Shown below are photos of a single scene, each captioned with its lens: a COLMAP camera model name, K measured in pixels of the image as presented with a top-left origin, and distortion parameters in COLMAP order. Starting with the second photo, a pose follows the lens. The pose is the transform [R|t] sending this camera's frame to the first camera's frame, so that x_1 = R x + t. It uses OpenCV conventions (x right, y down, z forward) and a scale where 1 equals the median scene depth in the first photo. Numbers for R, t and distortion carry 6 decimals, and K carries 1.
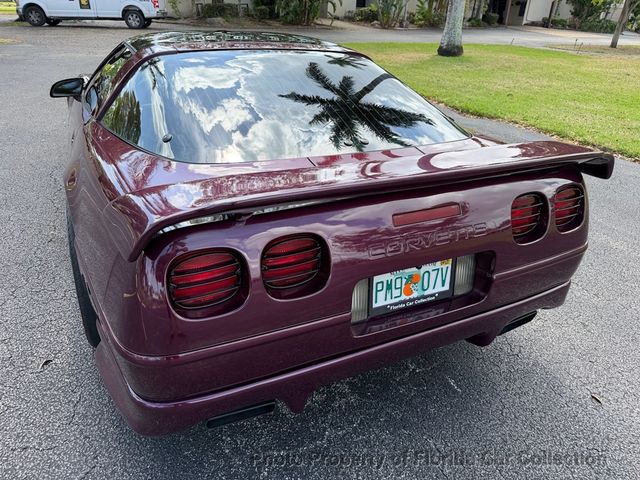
lens RADIAL K [[455.1, 0, 324.2], [0, 455.1, 236.0], [0, 0, 1]] dist [0.021140, -0.023084]
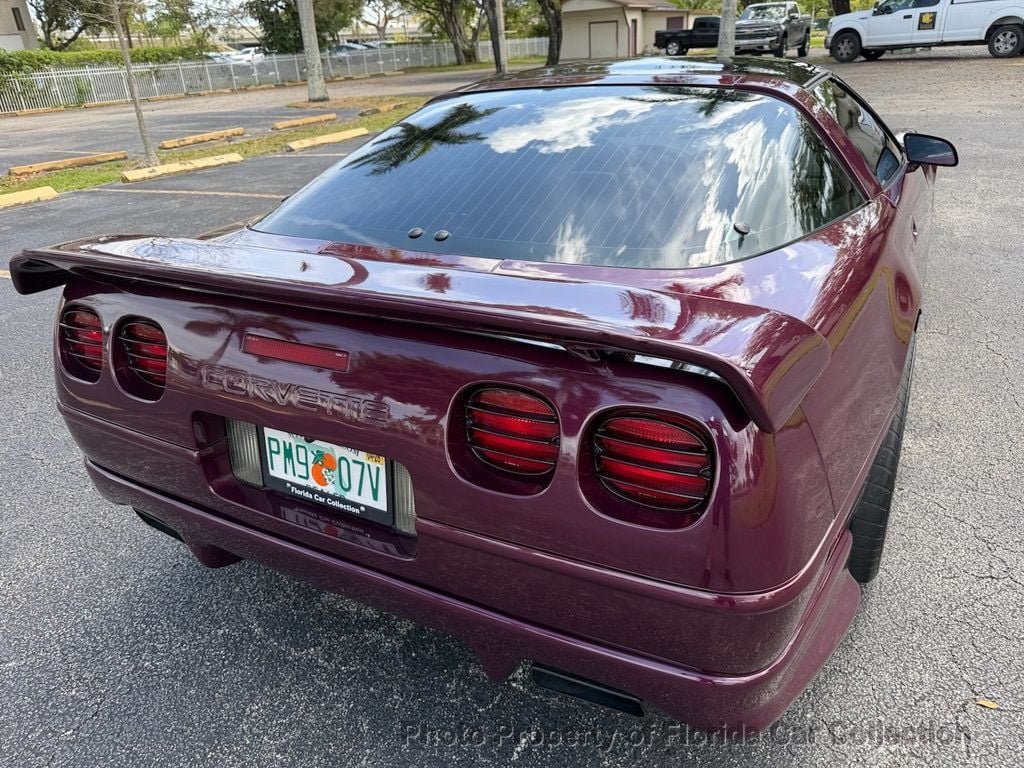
lens RADIAL K [[729.7, 0, 512.0], [0, 729.7, 371.3], [0, 0, 1]] dist [0.012438, -0.017636]
pose [[0.575132, 0.267468, -0.773100, 1.013450], [-0.288067, 0.950726, 0.114620, -0.191802], [0.765664, 0.156783, 0.623841, 0.548979]]
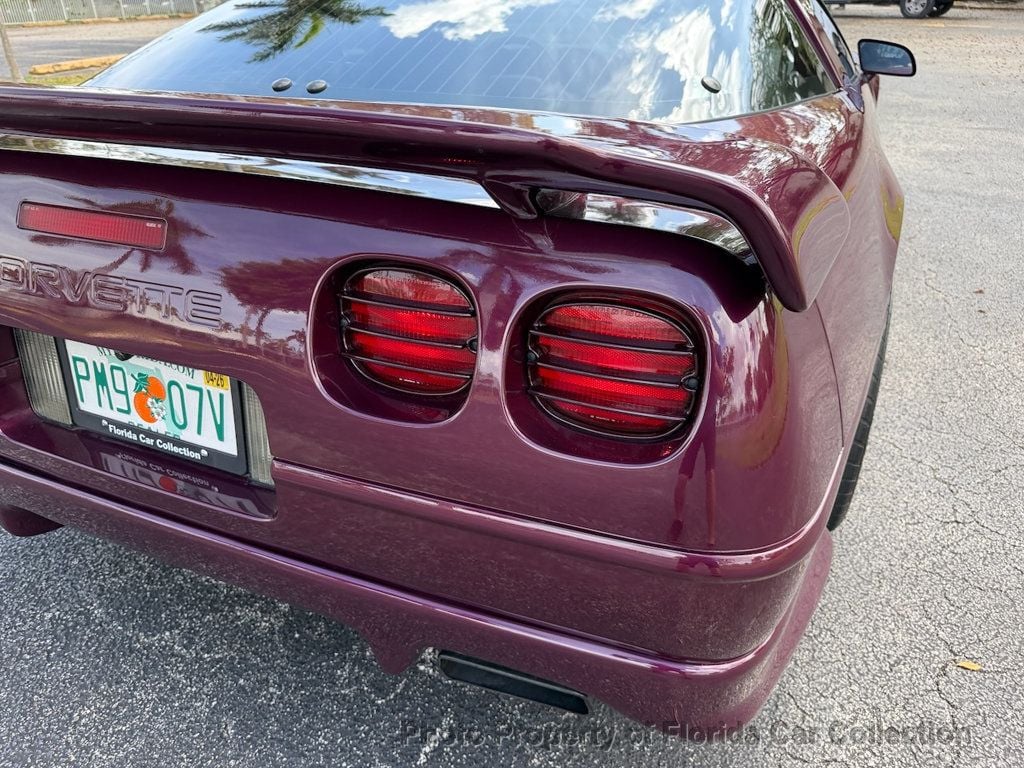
lens RADIAL K [[729.7, 0, 504.2], [0, 729.7, 382.4], [0, 0, 1]] dist [0.012438, -0.017636]
pose [[0.649359, 0.317682, -0.690949, 0.858736], [-0.297922, 0.942214, 0.153219, -0.111343], [0.699697, 0.106355, 0.706480, 0.717966]]
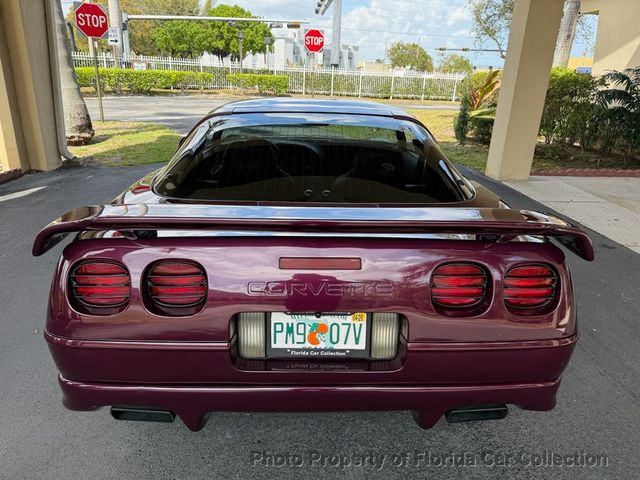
lens RADIAL K [[455.1, 0, 320.4], [0, 455.1, 238.6], [0, 0, 1]] dist [0.021140, -0.023084]
pose [[0.910665, 0.114745, -0.396892, 0.550338], [-0.166669, 0.981051, -0.098790, -0.000466], [0.378036, 0.156114, 0.912533, 0.058361]]
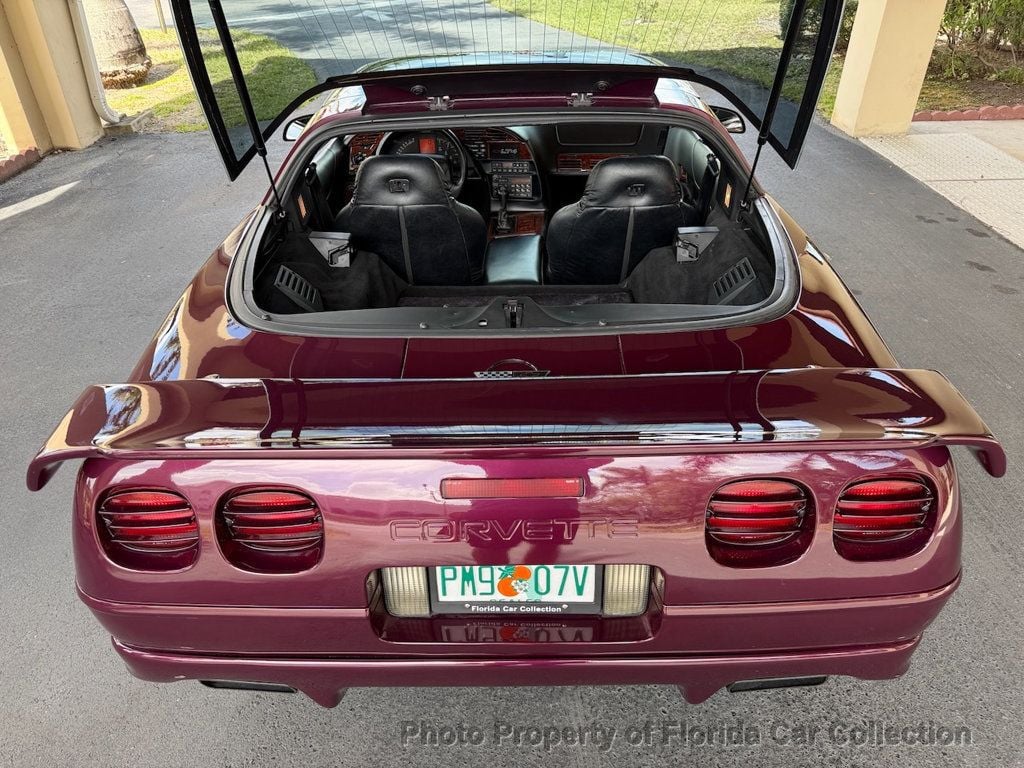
lens RADIAL K [[729.7, 0, 510.0], [0, 729.7, 384.9], [0, 0, 1]] dist [0.012438, -0.017636]
pose [[0.892823, 0.191925, -0.407471, 0.512019], [-0.142287, 0.978526, 0.149133, -0.278602], [0.427343, -0.075172, 0.900959, 0.145946]]
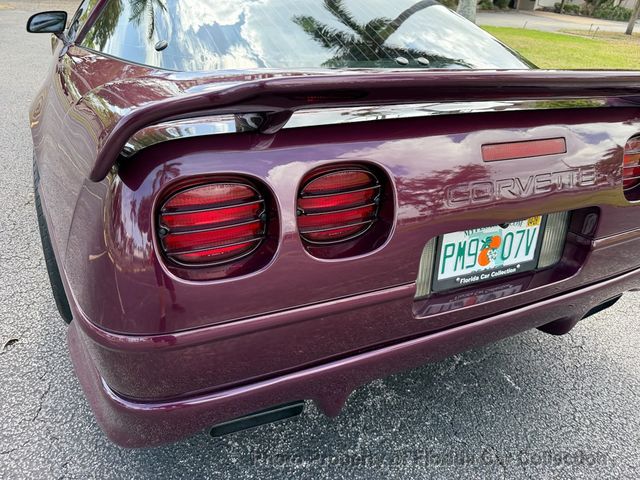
lens RADIAL K [[455.1, 0, 323.8], [0, 455.1, 245.5], [0, 0, 1]] dist [0.021140, -0.023084]
pose [[0.999686, 0.024961, 0.002407, -0.075335], [-0.025048, 0.998524, 0.048196, 0.067539], [-0.001200, -0.048241, 0.998835, 0.253455]]
